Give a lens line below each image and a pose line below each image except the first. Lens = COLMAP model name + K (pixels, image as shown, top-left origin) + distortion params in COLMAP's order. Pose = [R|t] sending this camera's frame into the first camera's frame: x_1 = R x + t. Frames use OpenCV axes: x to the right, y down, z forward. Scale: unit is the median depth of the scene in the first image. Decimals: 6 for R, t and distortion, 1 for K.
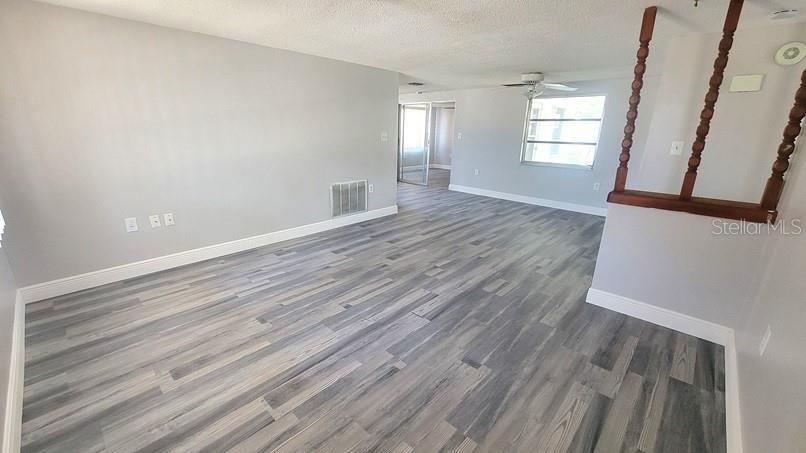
lens RADIAL K [[329.0, 0, 401.3], [0, 329.0, 230.2], [0, 0, 1]] dist [0.002130, 0.000214]
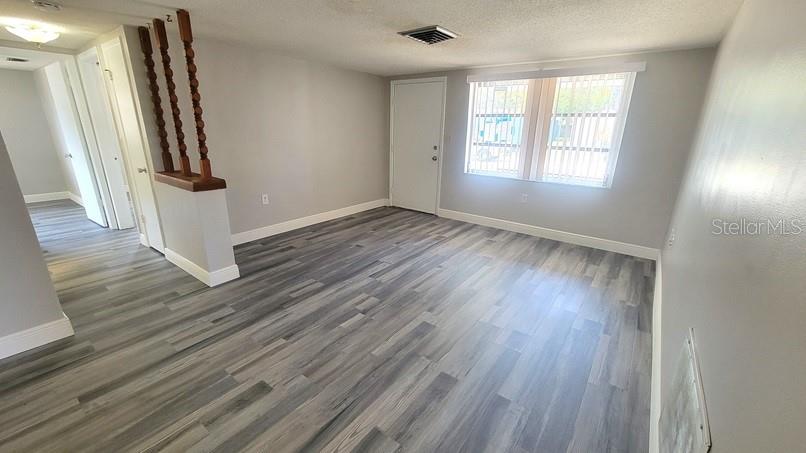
lens RADIAL K [[329.0, 0, 401.3], [0, 329.0, 230.2], [0, 0, 1]] dist [0.002130, 0.000214]
pose [[-0.994072, -0.004585, -0.108631, 0.114799], [-0.065372, 0.823558, 0.563452, -0.529885], [0.086881, 0.567213, -0.818975, 1.690925]]
